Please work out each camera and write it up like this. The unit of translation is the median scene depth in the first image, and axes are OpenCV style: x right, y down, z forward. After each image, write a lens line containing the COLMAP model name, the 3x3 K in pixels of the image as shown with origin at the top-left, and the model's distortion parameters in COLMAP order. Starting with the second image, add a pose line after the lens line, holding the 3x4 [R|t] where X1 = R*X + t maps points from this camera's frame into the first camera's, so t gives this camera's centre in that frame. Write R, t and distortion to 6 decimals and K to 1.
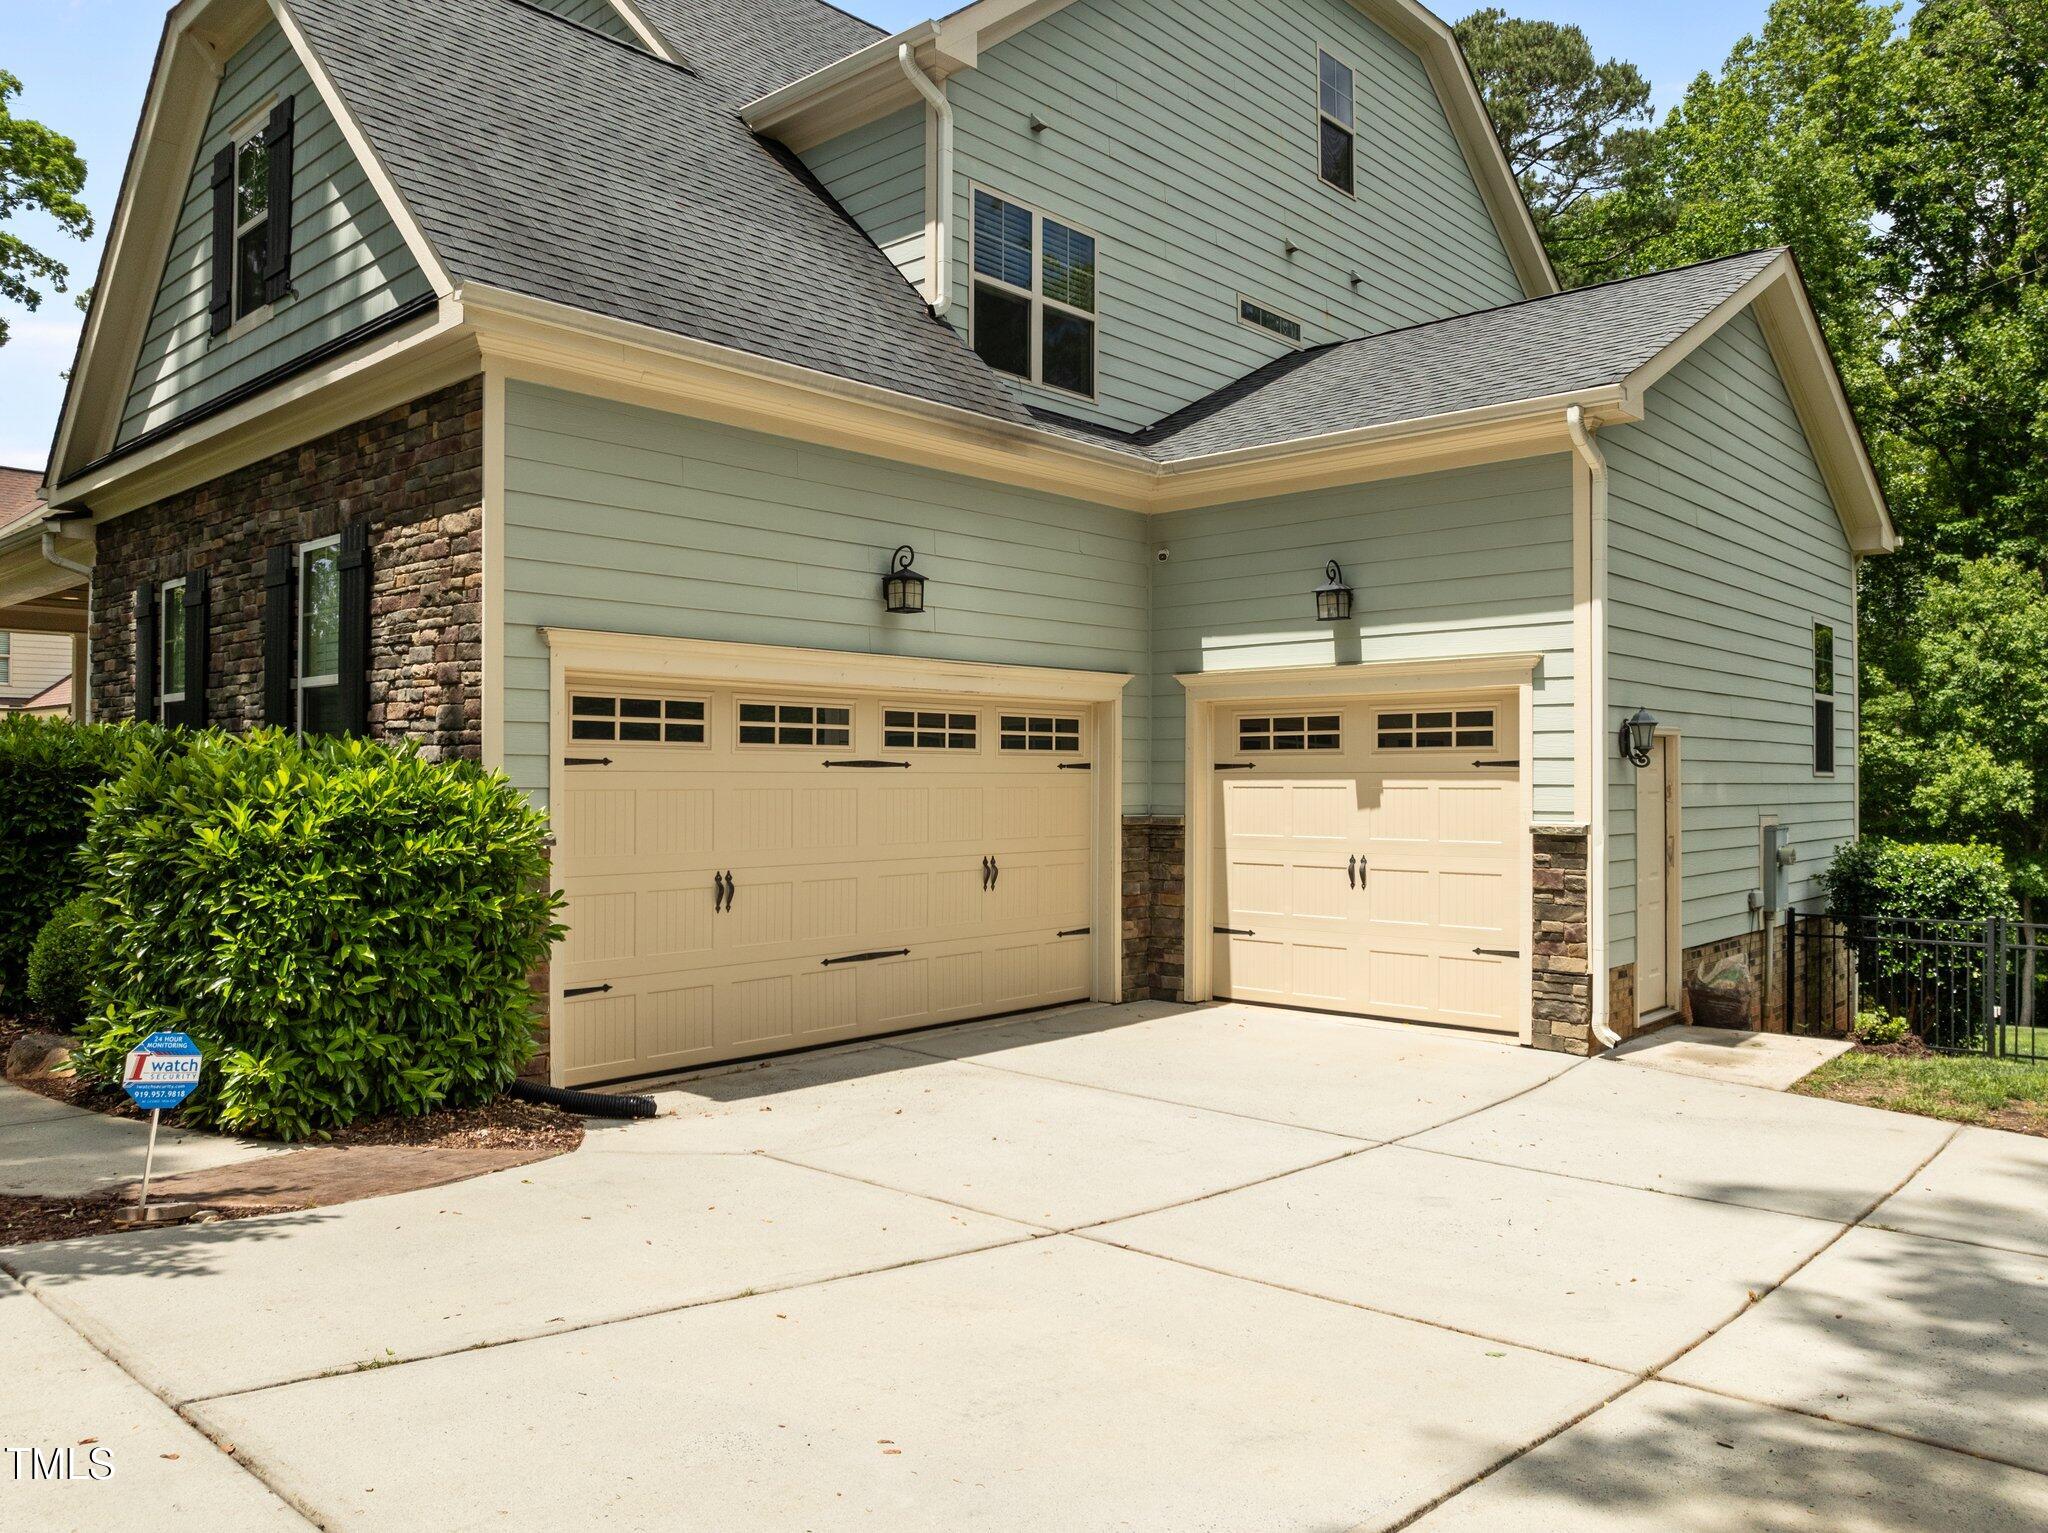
lens RADIAL K [[1453.2, 0, 1029.4], [0, 1453.2, 774.1], [0, 0, 1]] dist [-0.020189, 0.013525]
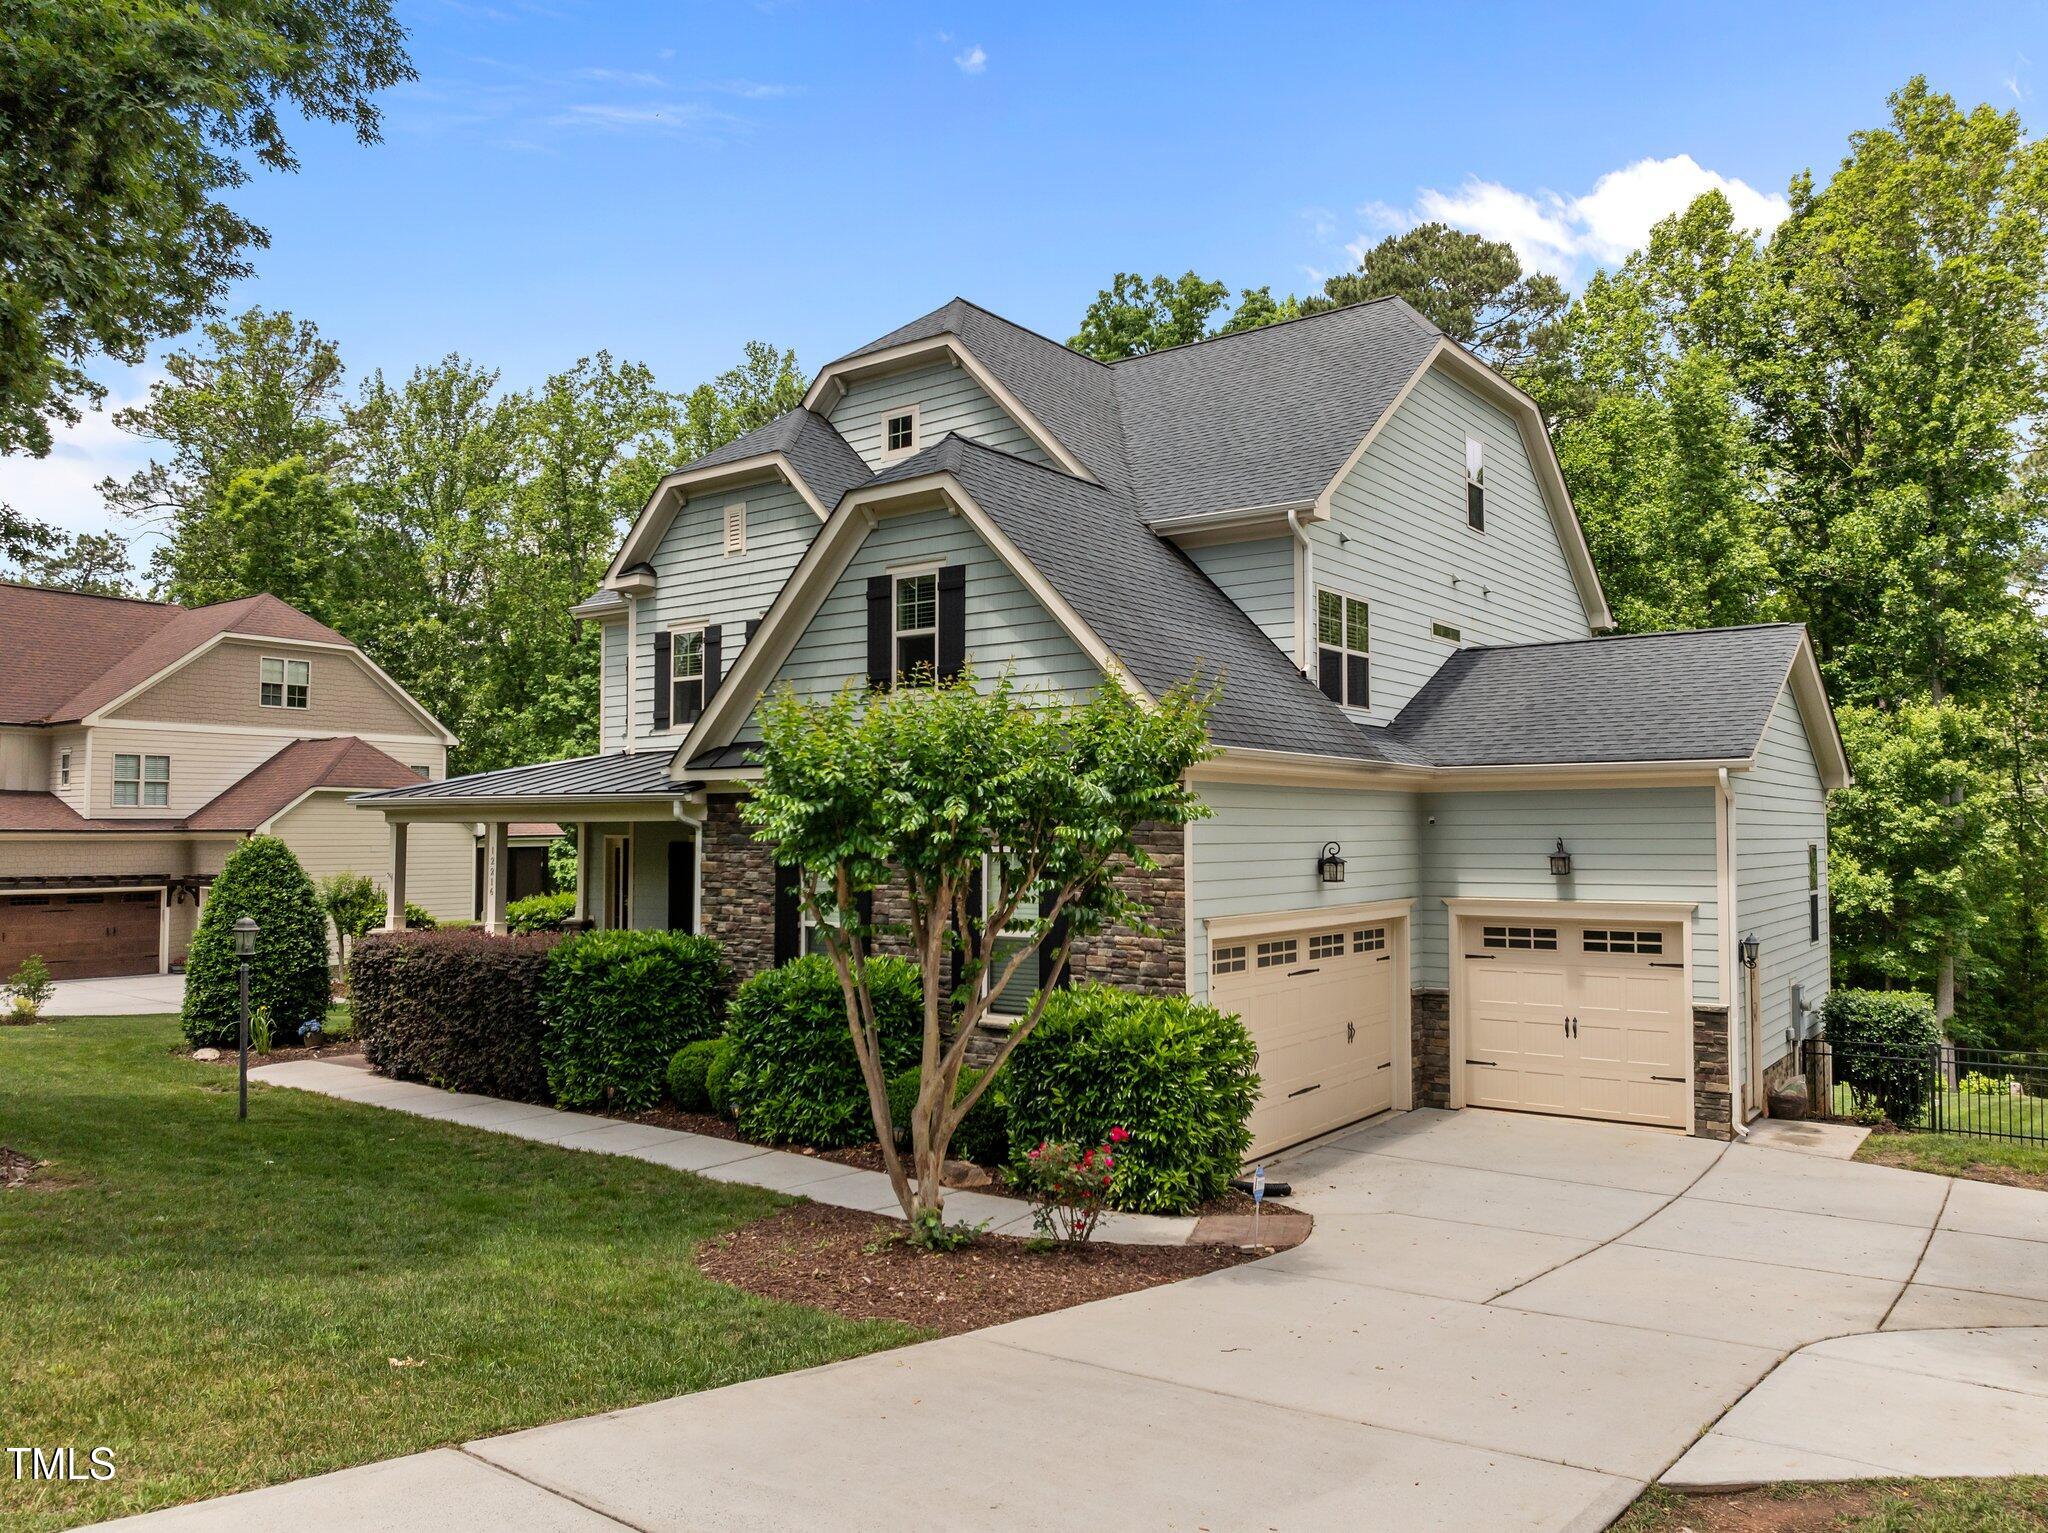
lens RADIAL K [[1470.5, 0, 1019.3], [0, 1470.5, 768.8], [0, 0, 1]] dist [-0.026380, 0.007913]
pose [[0.995519, 0.001279, 0.094557, -0.501760], [0.002435, 0.999231, -0.039146, -0.146632], [-0.094534, 0.039201, 0.994749, -0.532223]]
